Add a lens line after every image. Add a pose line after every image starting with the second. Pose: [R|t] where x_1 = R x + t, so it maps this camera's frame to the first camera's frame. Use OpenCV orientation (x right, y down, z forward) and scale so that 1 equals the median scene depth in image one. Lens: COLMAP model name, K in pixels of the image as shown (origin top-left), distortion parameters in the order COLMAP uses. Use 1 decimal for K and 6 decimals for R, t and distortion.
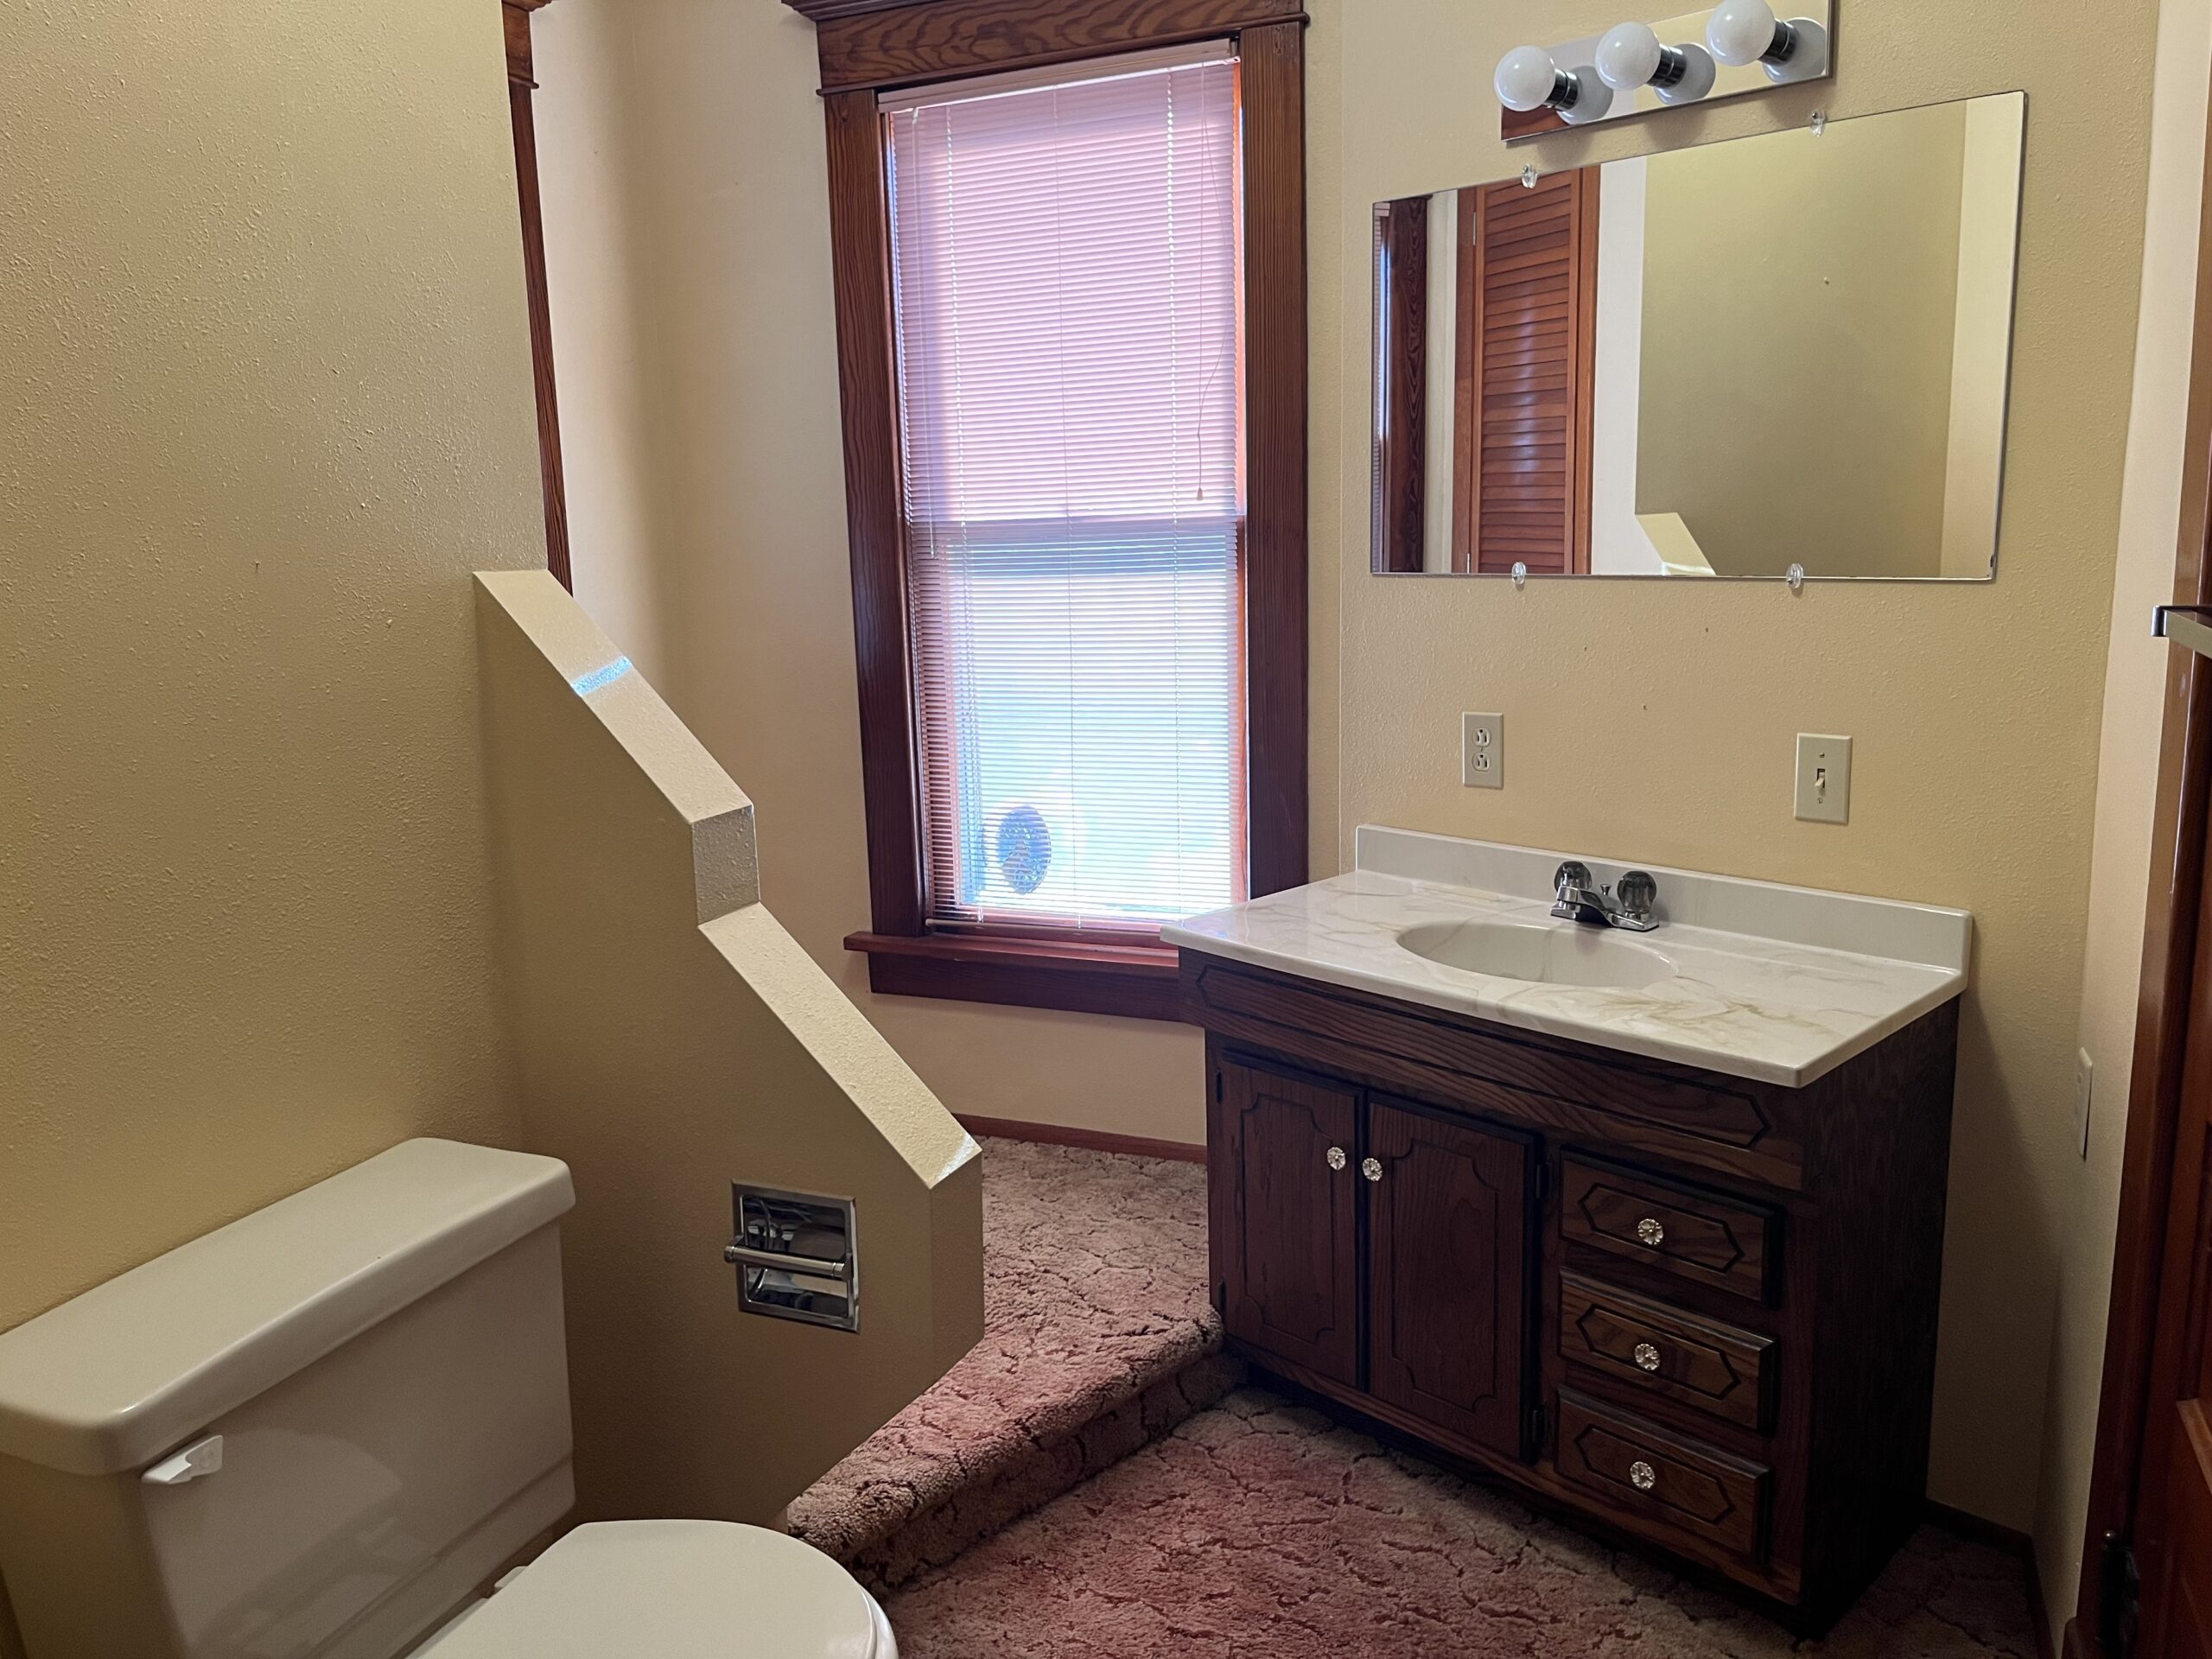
lens RADIAL K [[1659.2, 0, 1106.0], [0, 1659.2, 829.5], [0, 0, 1]] dist [0.070574, -0.156607]
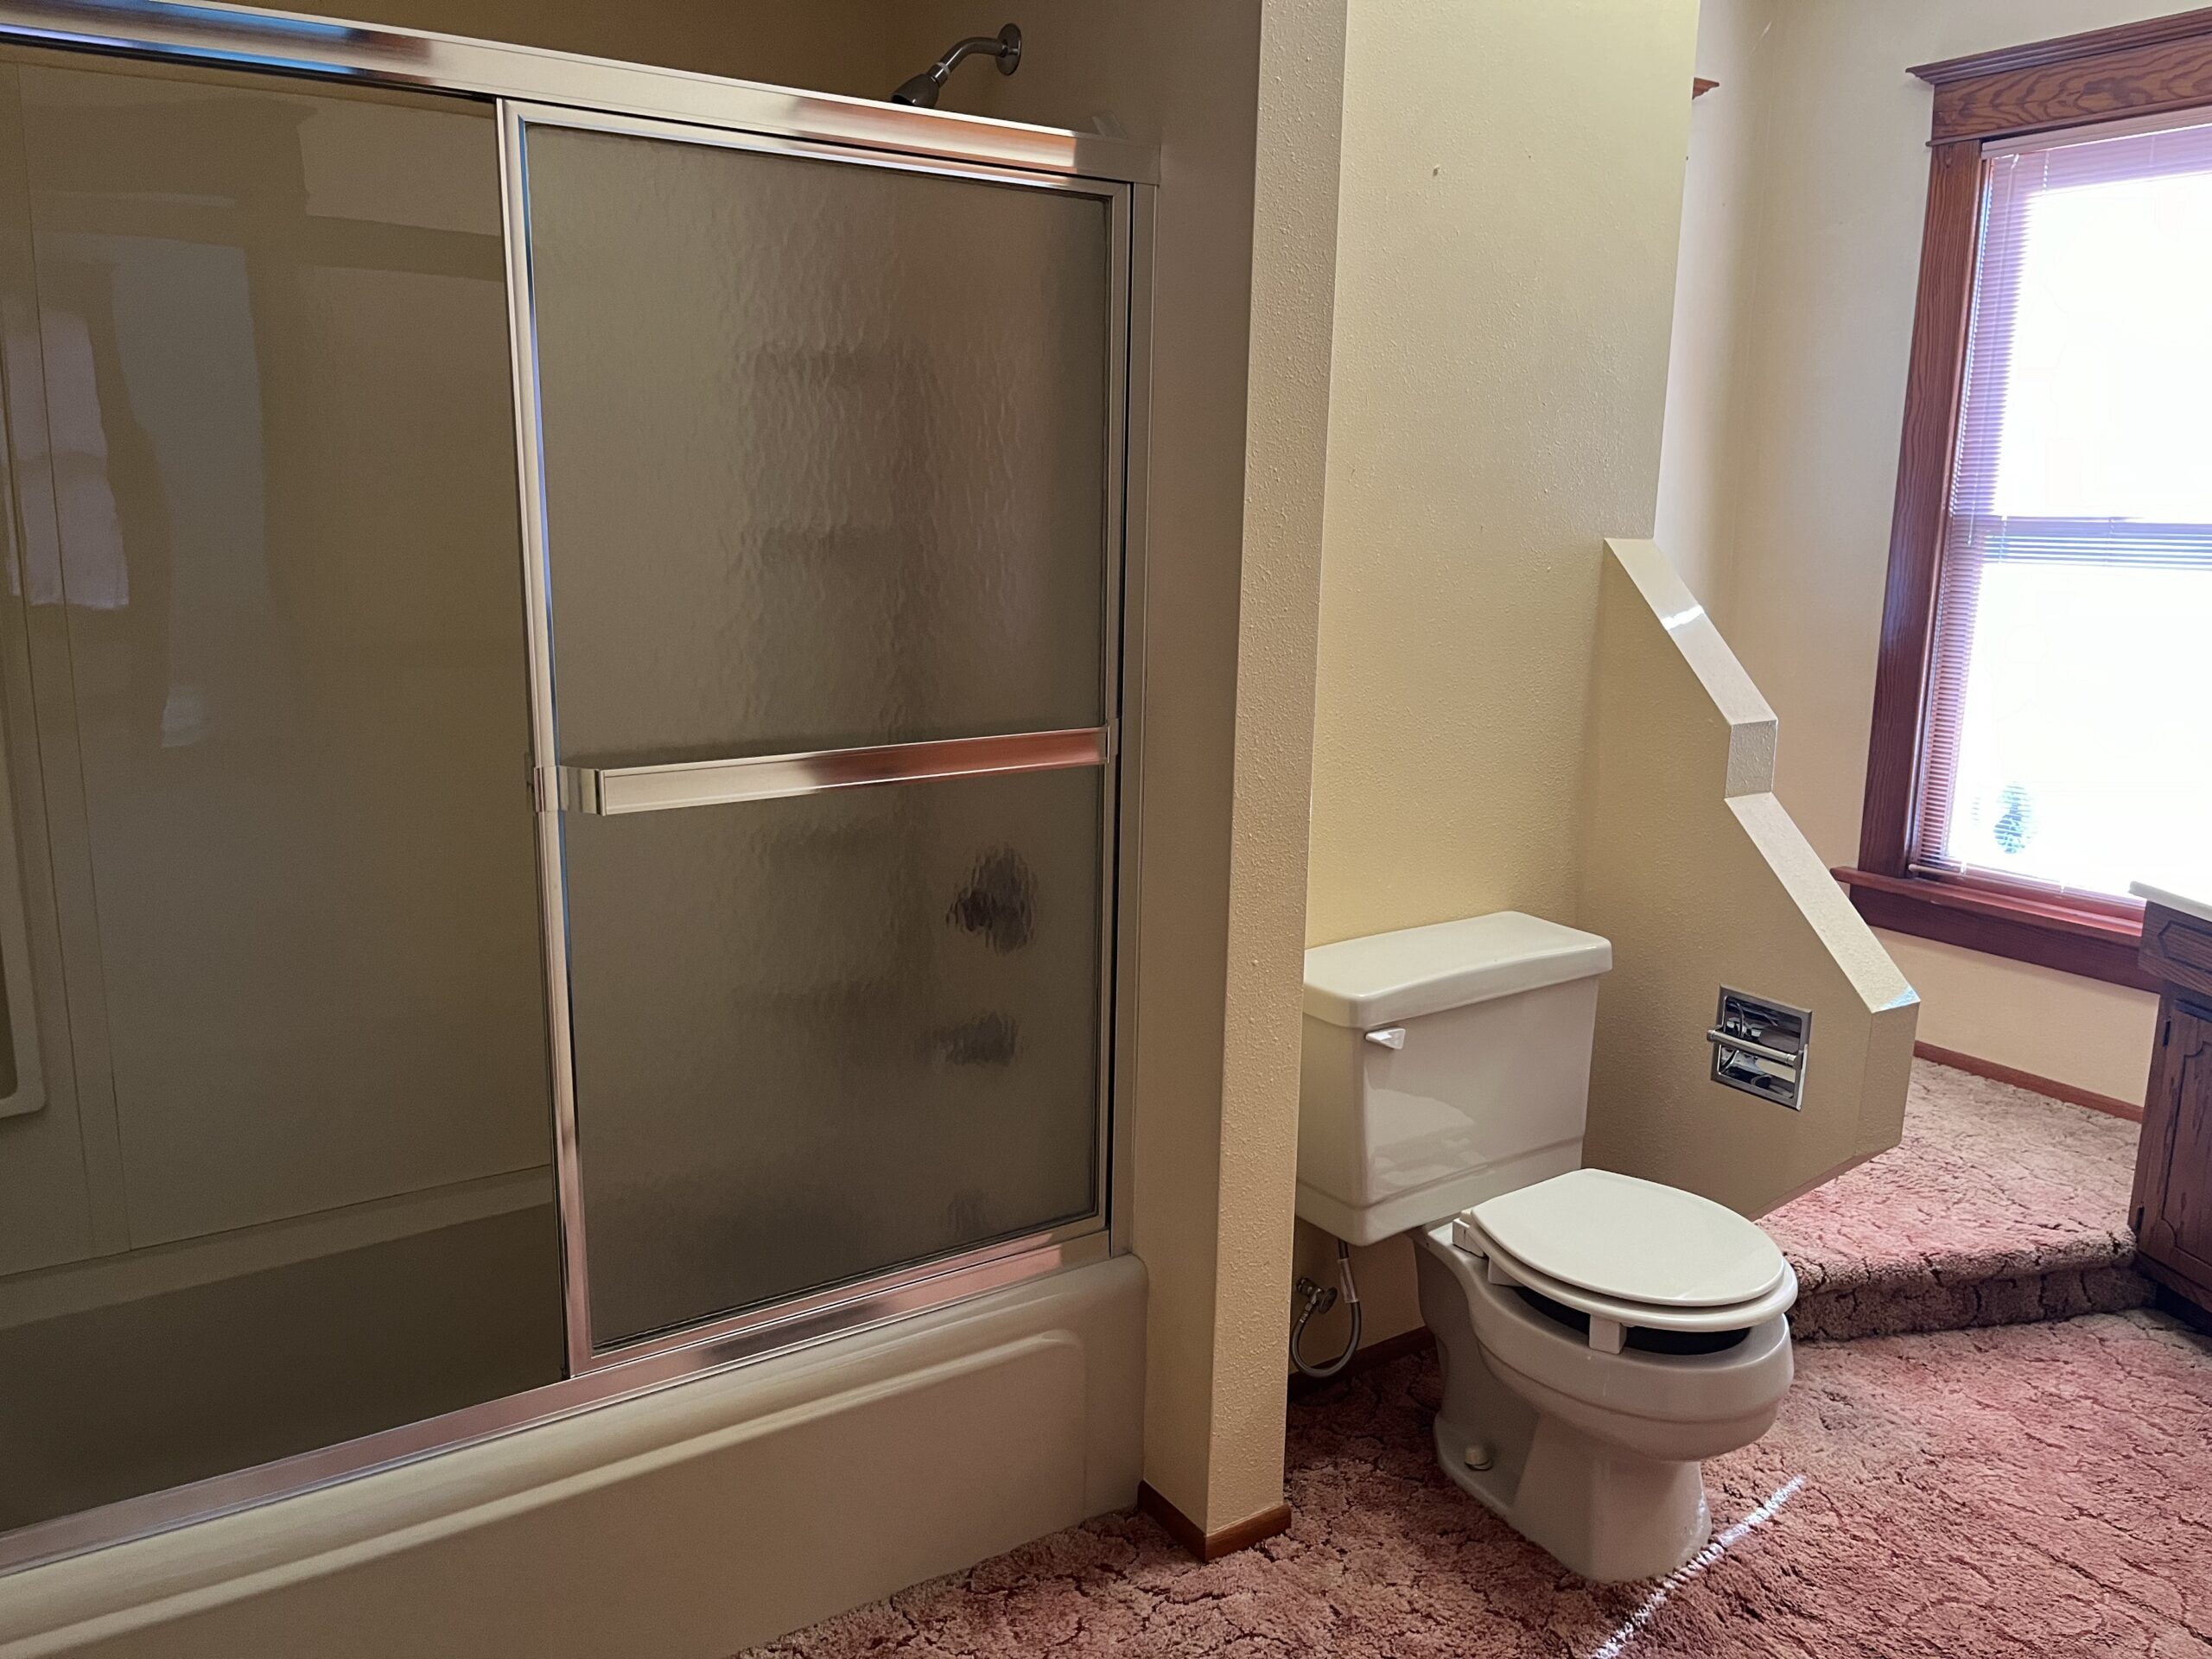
lens RADIAL K [[1669.9, 0, 1106.0], [0, 1669.9, 829.5], [0, 0, 1]] dist [0.103272, -0.153890]
pose [[0.833462, 0.145472, -0.533085, 0.061158], [-0.137336, 0.988987, 0.055162, 0.053950], [0.535239, 0.027236, 0.844262, -0.349522]]
